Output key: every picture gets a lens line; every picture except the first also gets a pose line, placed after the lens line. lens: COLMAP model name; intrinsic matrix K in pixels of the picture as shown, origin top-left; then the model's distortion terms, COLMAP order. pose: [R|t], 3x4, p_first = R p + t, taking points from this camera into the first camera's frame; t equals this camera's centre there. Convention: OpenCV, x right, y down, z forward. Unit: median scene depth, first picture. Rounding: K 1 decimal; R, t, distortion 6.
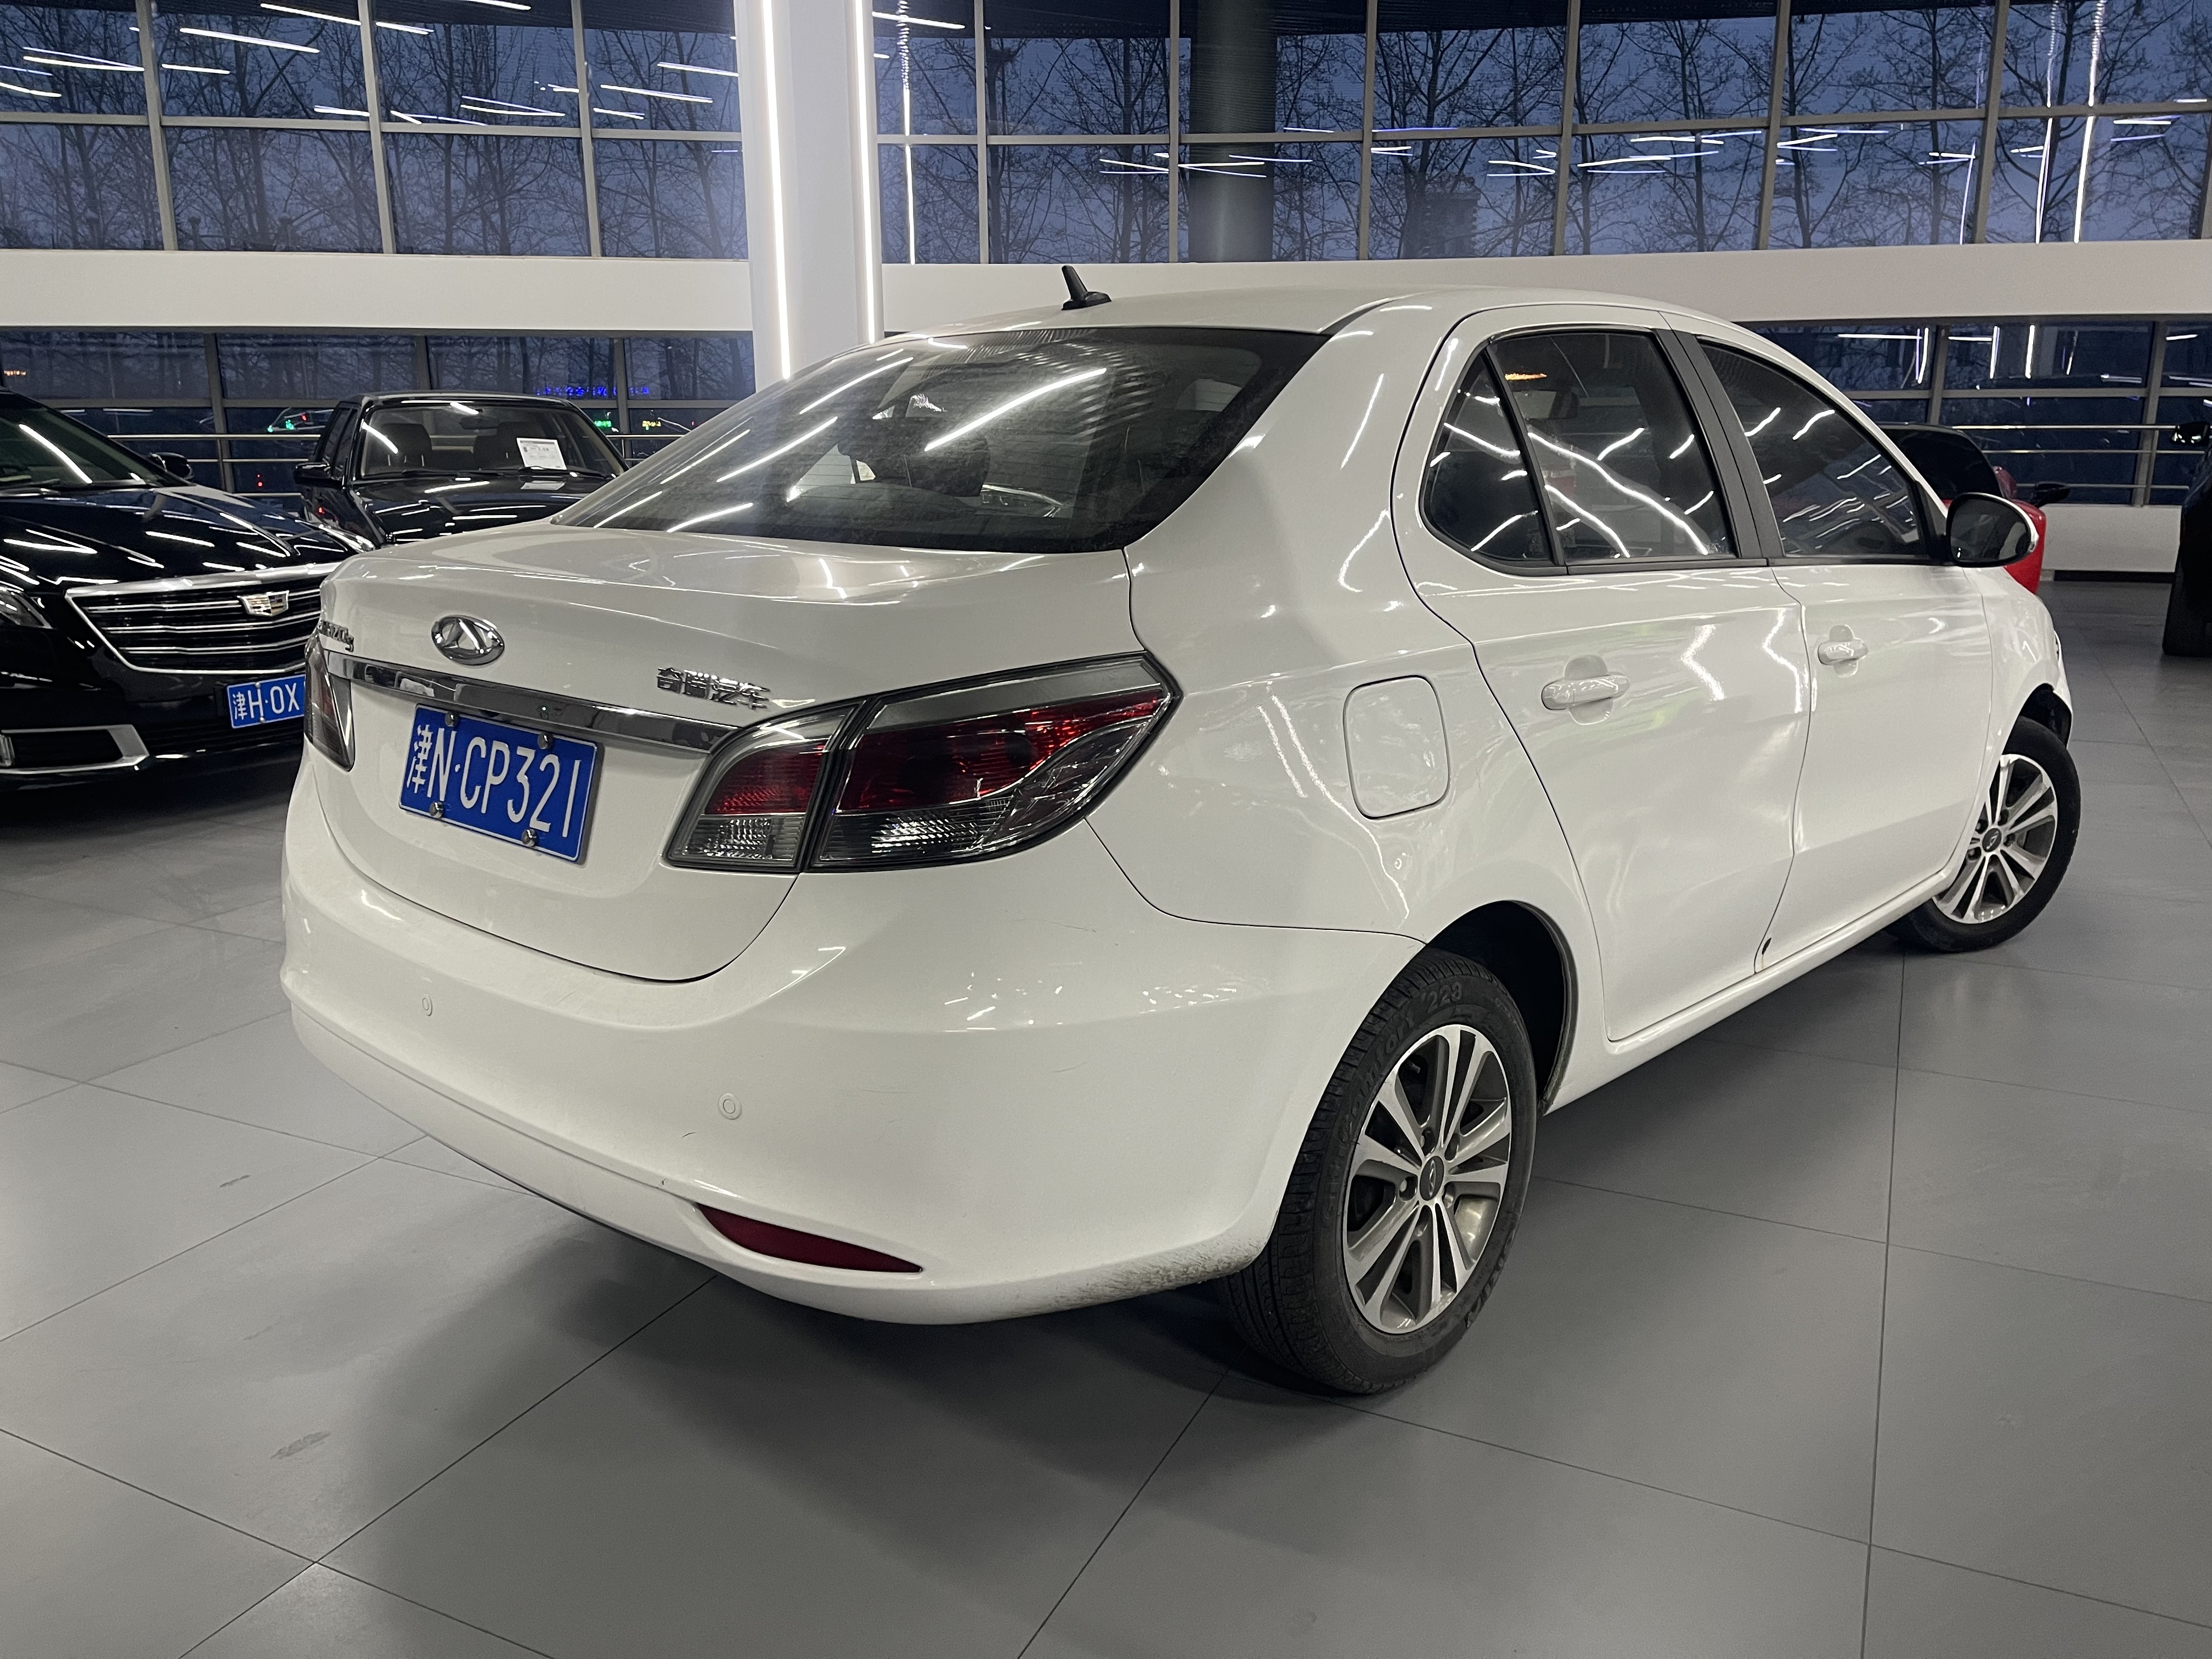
lens RADIAL K [[1620.7, 0, 1106.0], [0, 1620.7, 829.5], [0, 0, 1]] dist [0.103026, -0.146360]
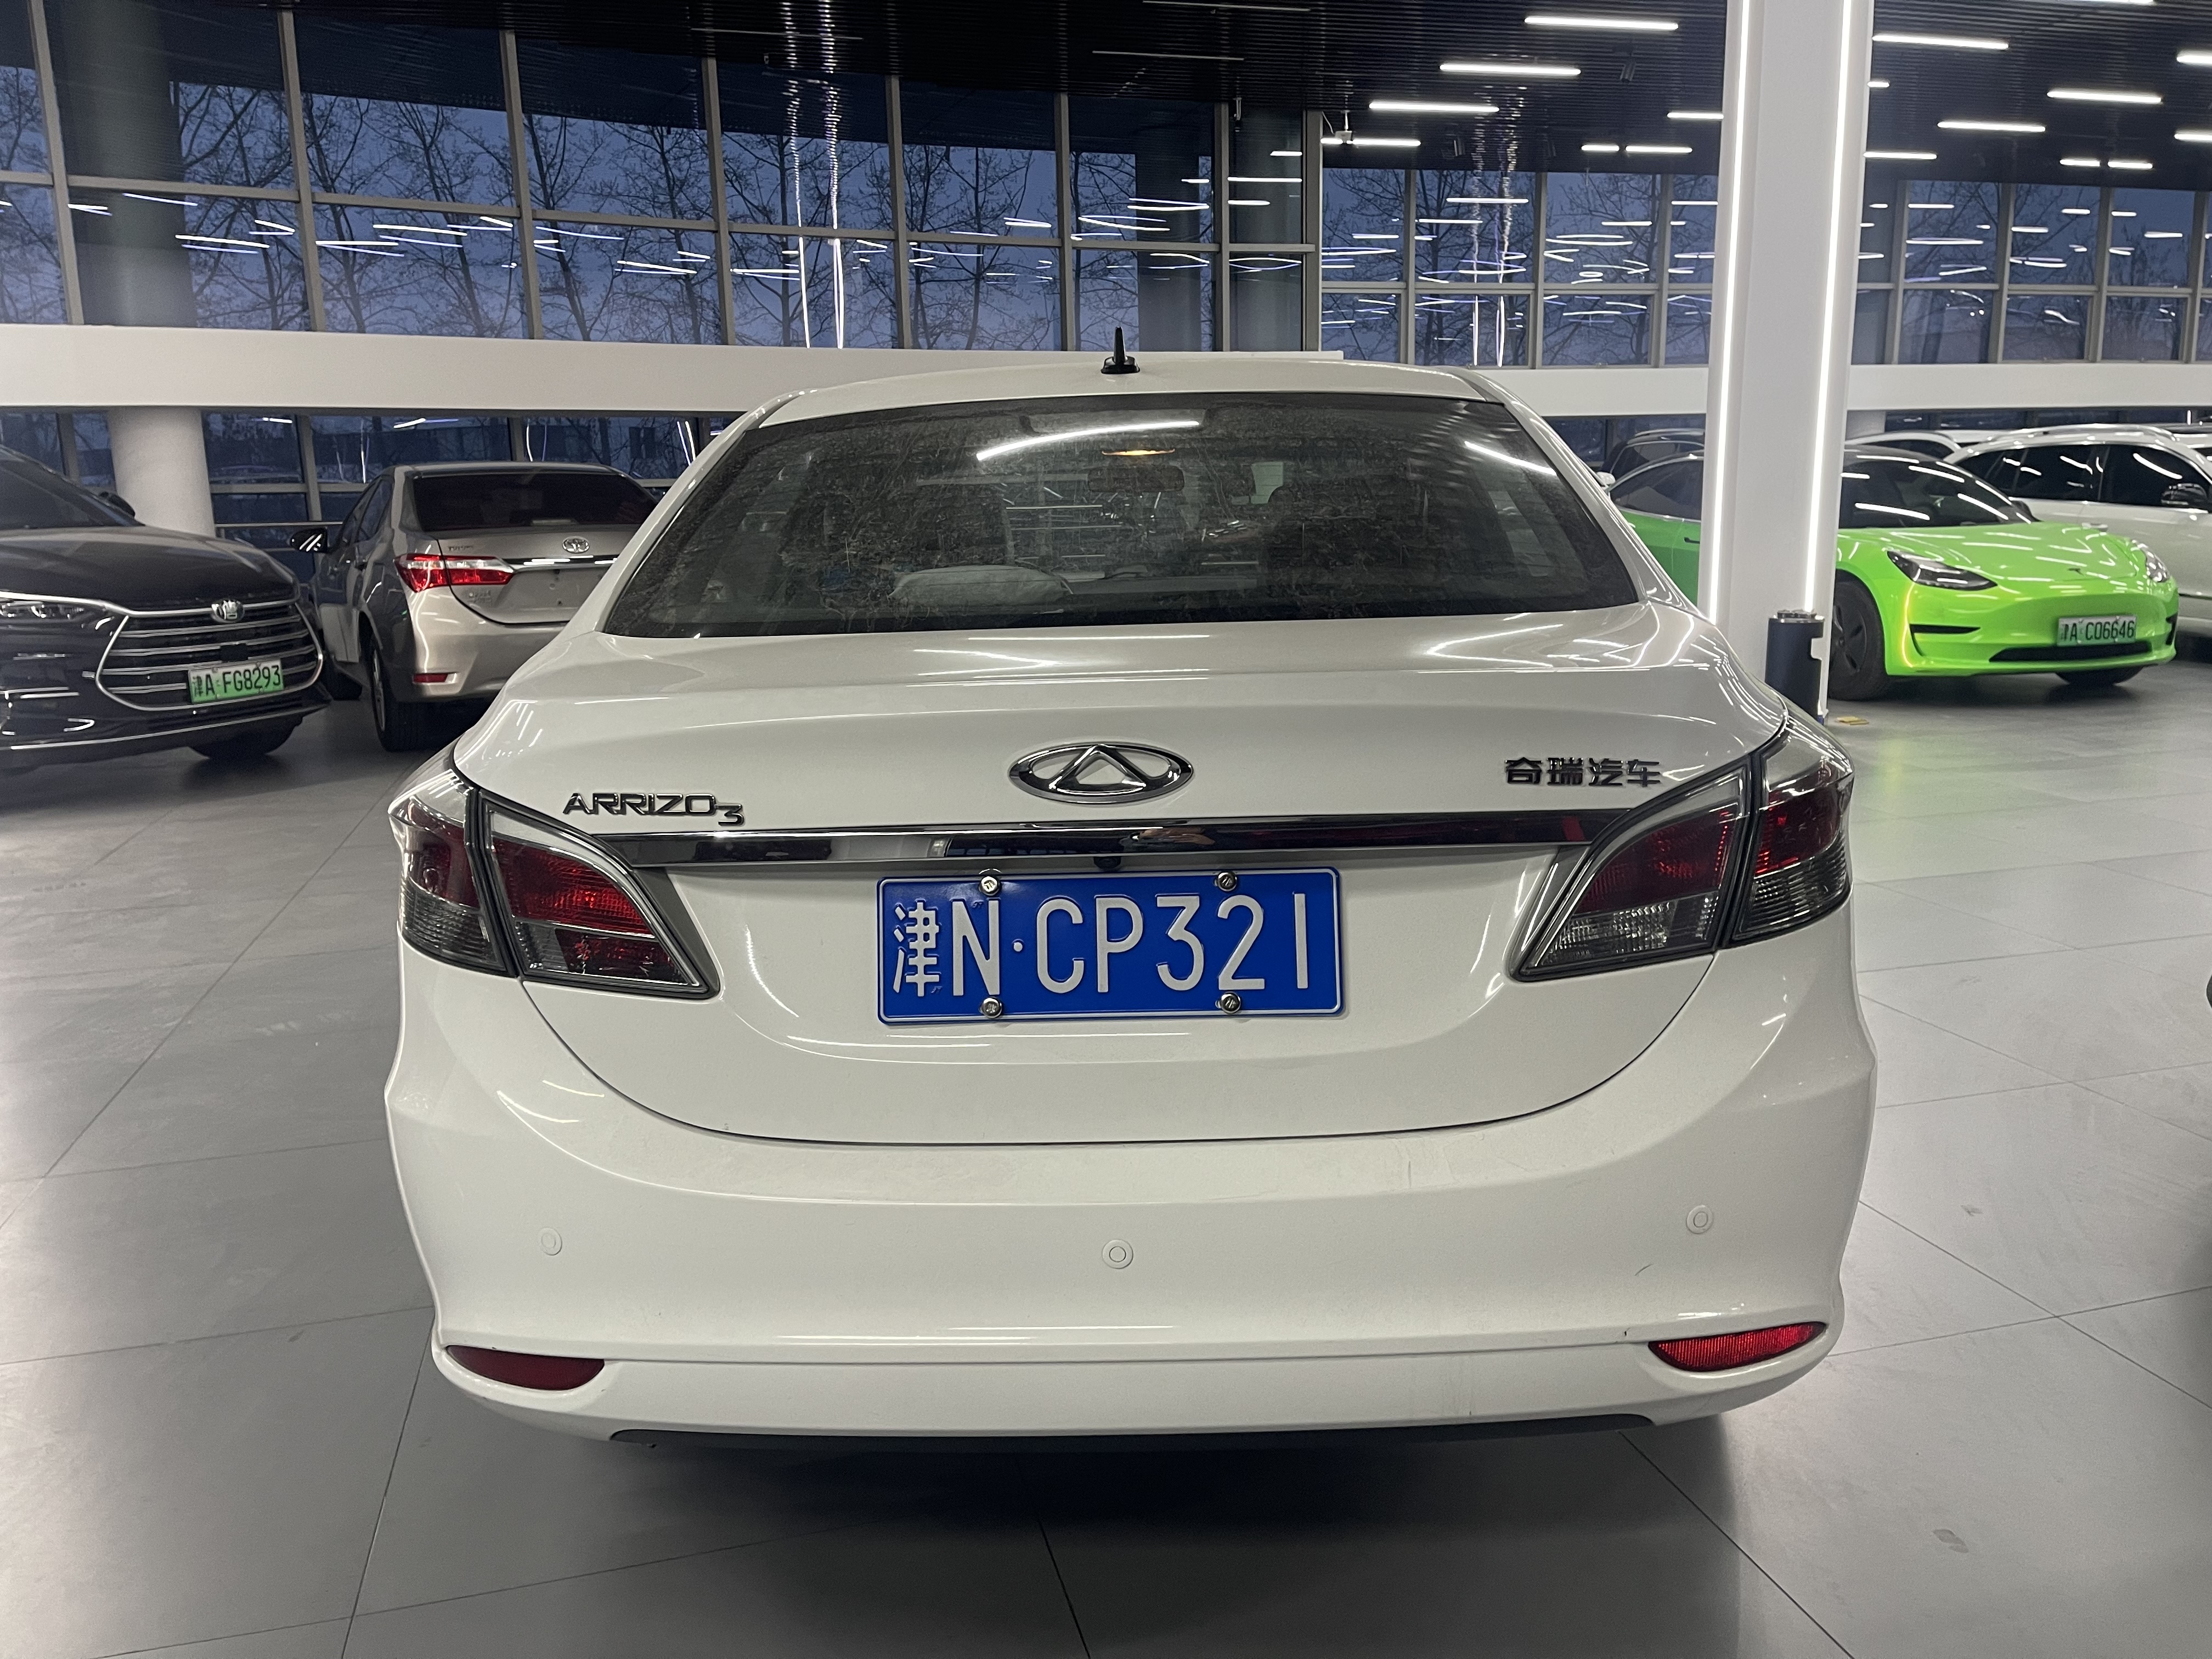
lens RADIAL K [[1668.3, 0, 1106.0], [0, 1668.3, 829.5], [0, 0, 1]] dist [0.048582, -0.086786]
pose [[0.752784, -0.139659, 0.643282, -0.853395], [0.176019, 0.984356, 0.007727, -0.089302], [-0.634298, 0.107413, 0.765590, 0.377612]]
